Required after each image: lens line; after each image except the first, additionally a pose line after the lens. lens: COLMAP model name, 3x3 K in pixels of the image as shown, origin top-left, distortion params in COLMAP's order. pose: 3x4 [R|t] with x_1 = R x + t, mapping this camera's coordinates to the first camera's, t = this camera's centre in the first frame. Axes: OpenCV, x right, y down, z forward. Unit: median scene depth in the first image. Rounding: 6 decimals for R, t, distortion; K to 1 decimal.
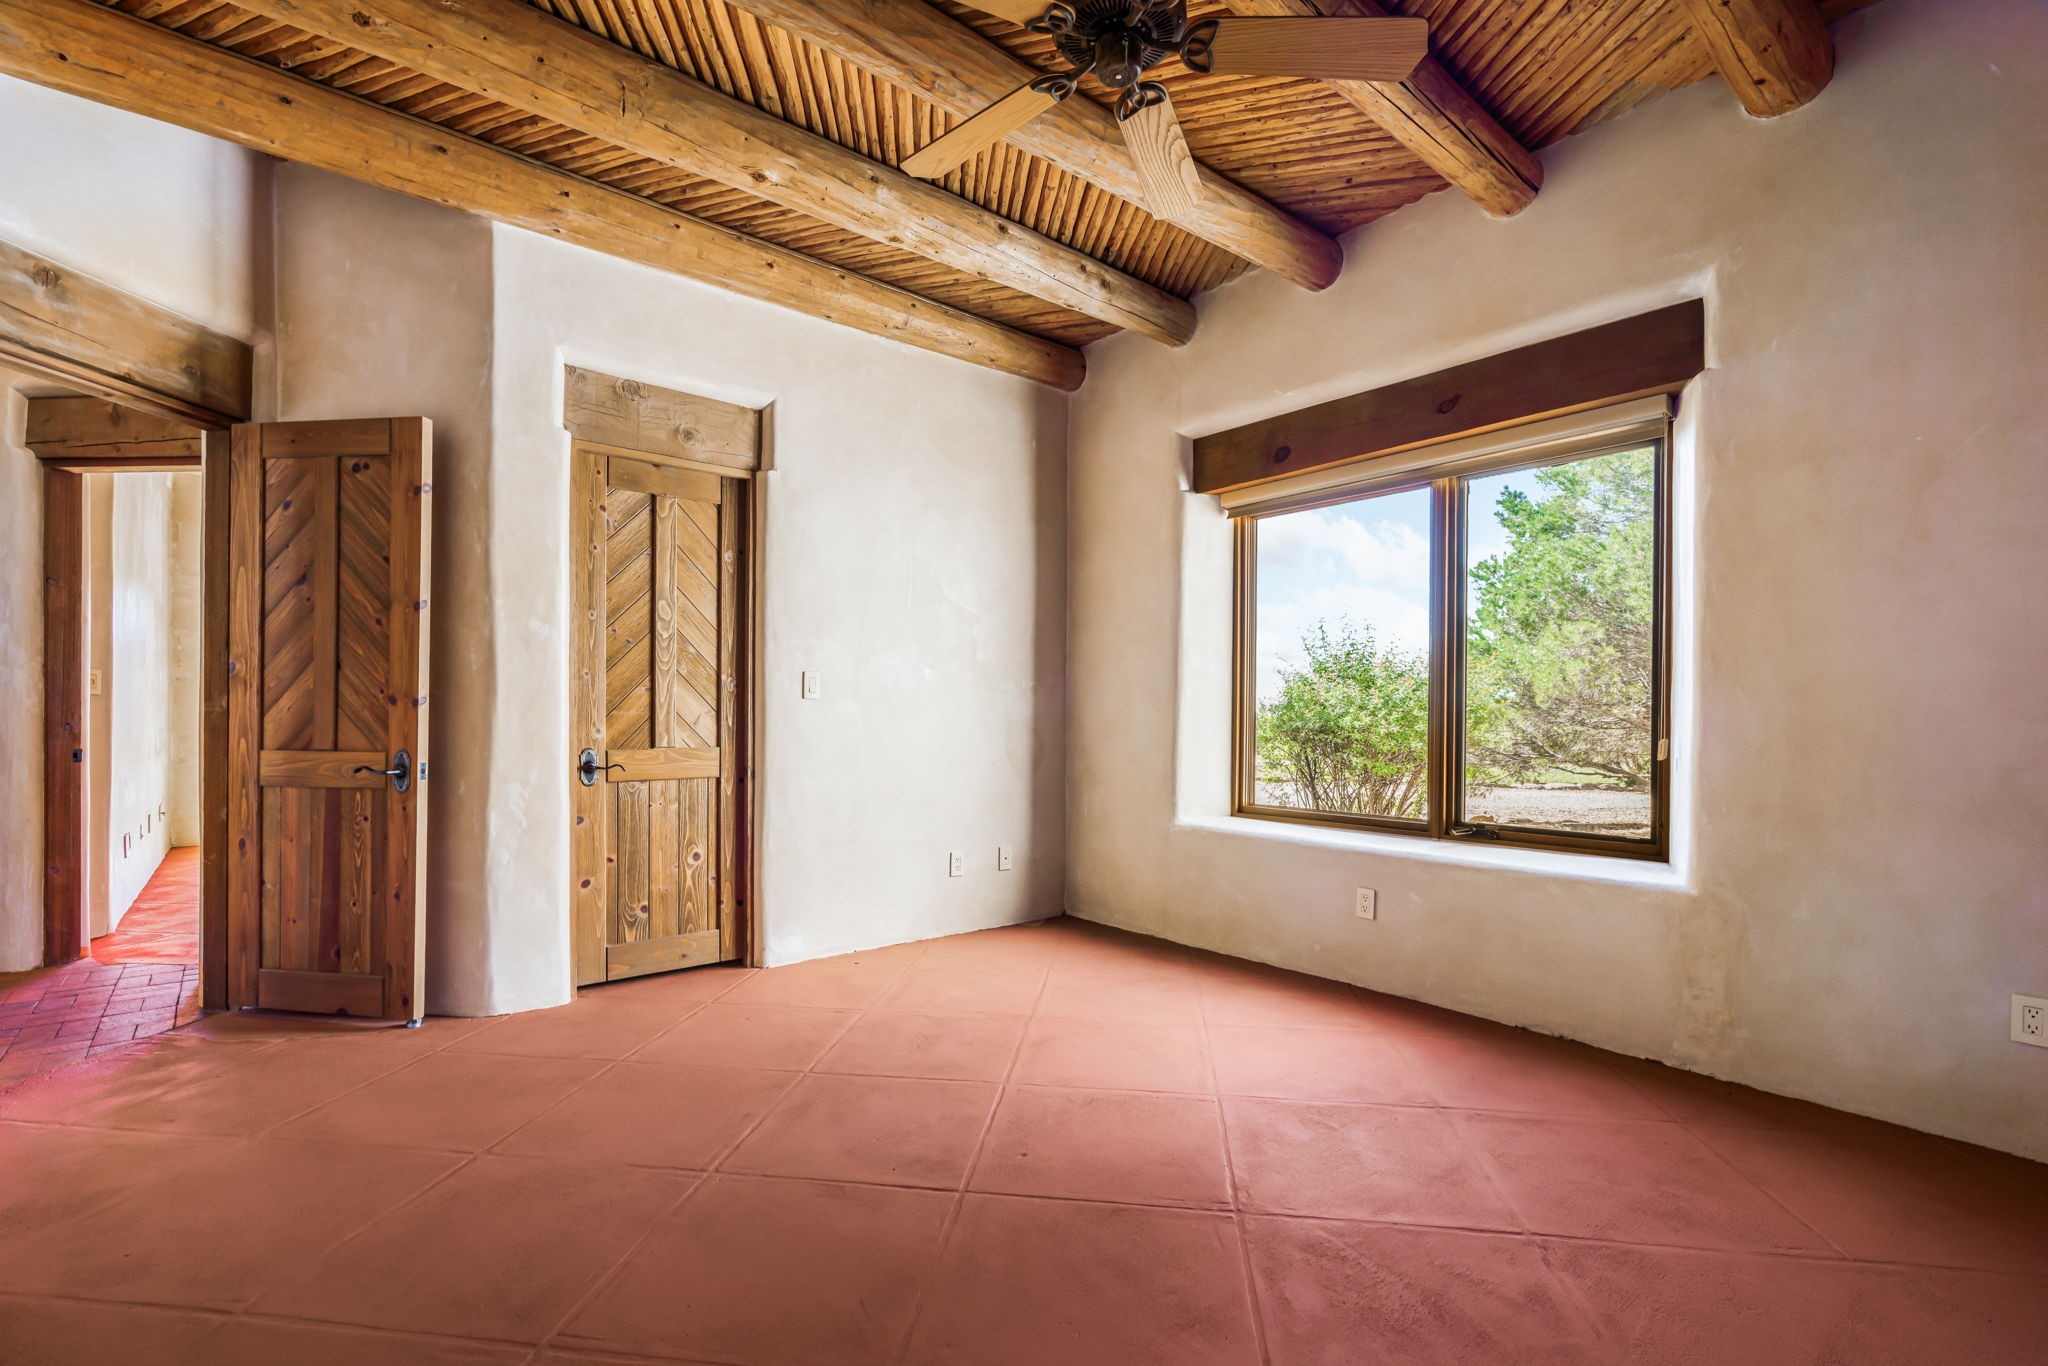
lens RADIAL K [[928.6, 0, 1021.0], [0, 928.6, 705.9], [0, 0, 1]] dist [-0.002879, 0.000153]
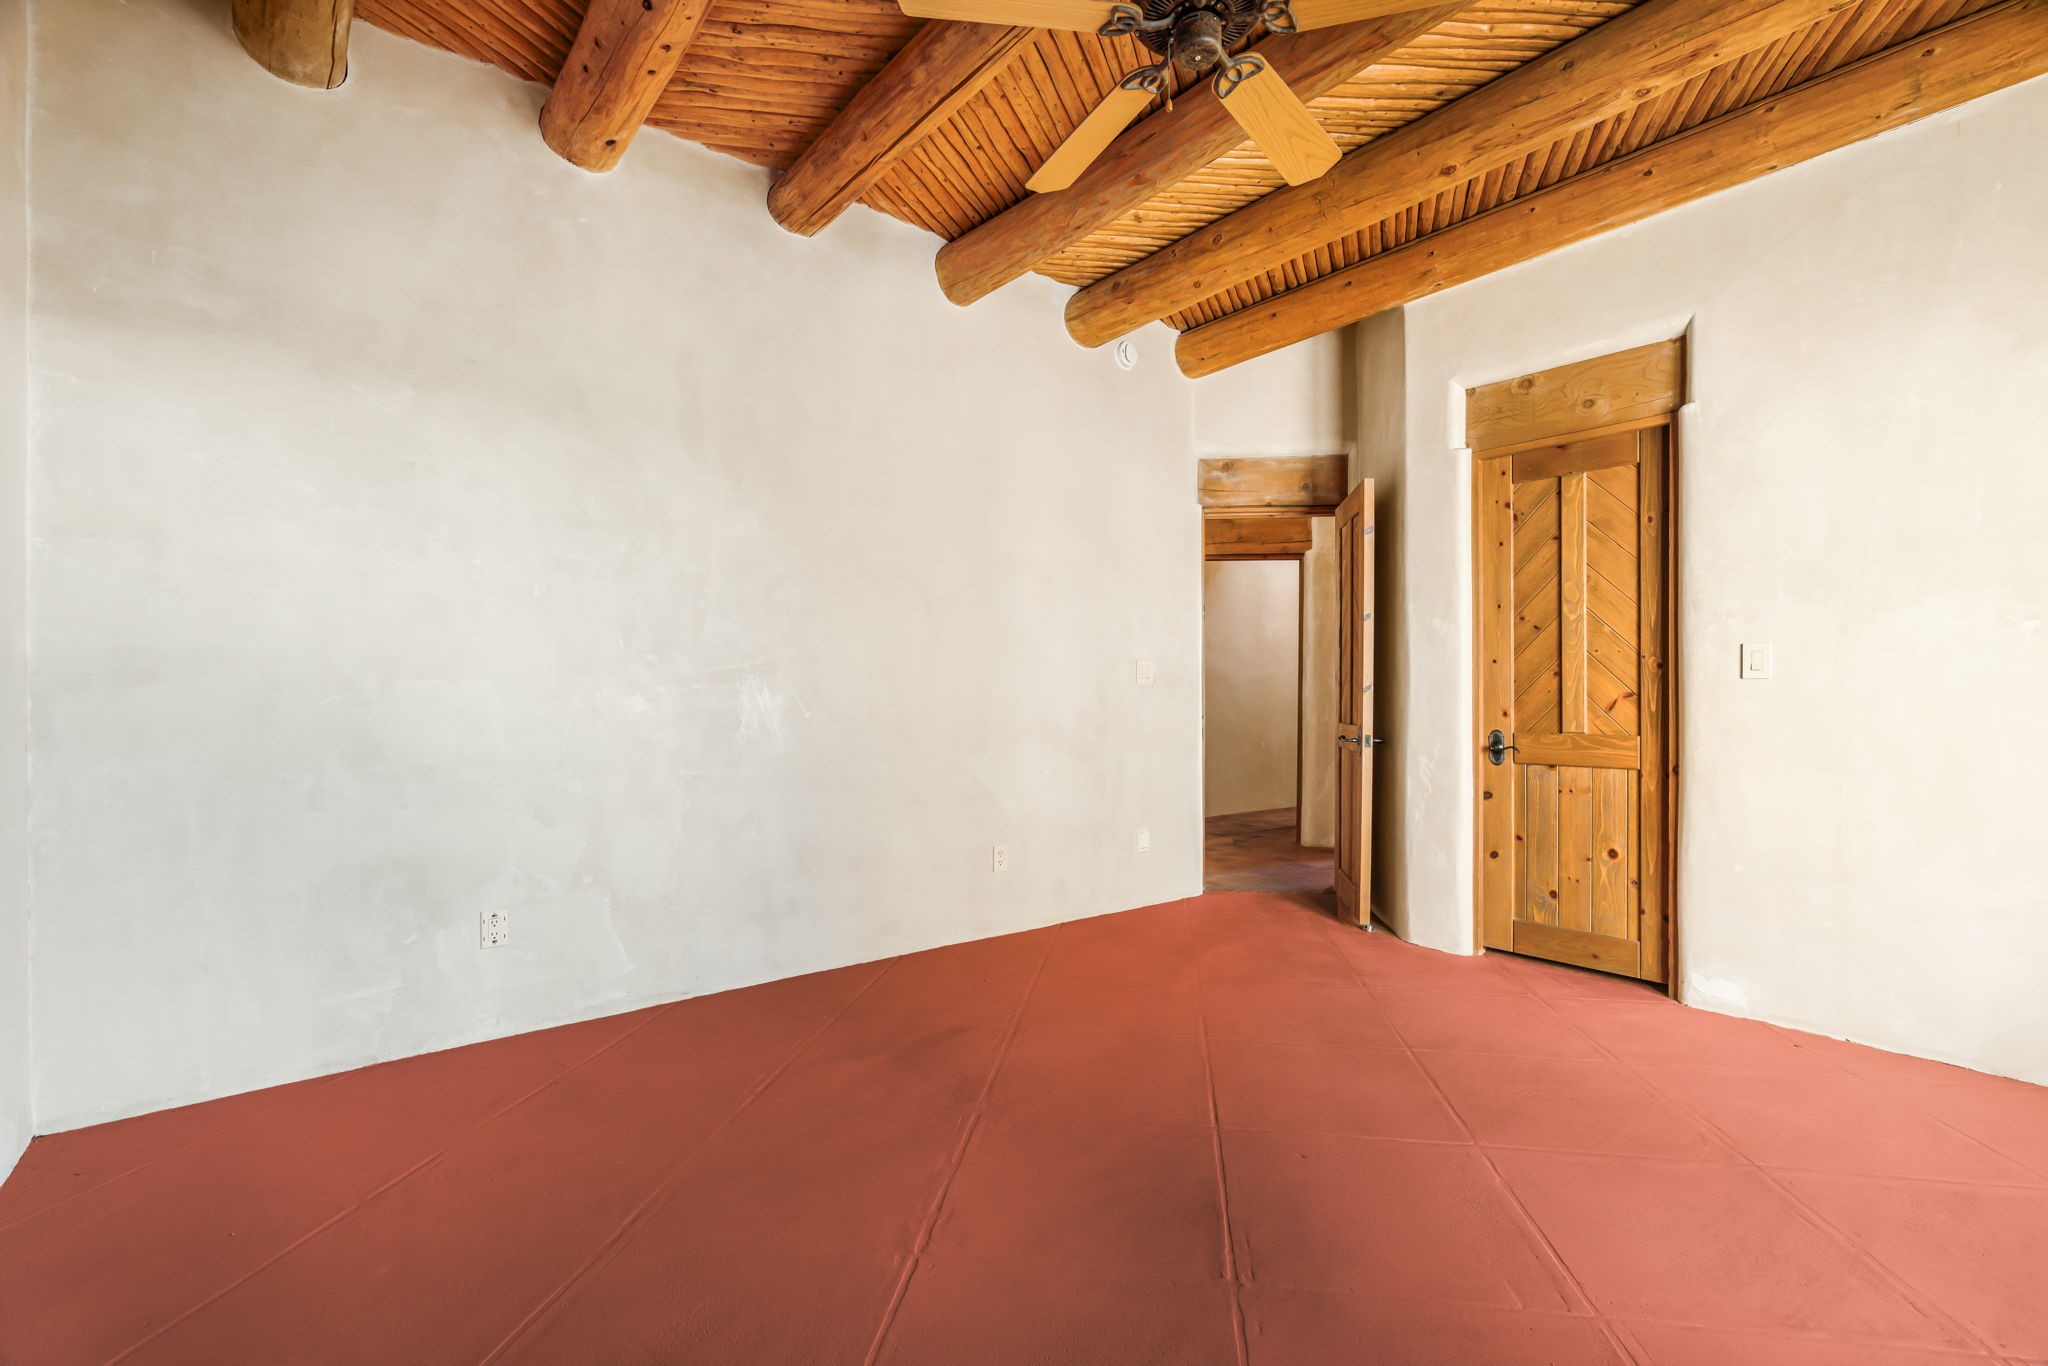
lens RADIAL K [[922.0, 0, 1024.0], [0, 922.0, 683.0], [0, 0, 1]] dist [-0.002230, 0.000012]
pose [[-0.028725, -0.019937, -0.999389, 0.605994], [0.004384, 0.999789, -0.020071, 0.009467], [0.999578, -0.004958, -0.028631, 0.463715]]
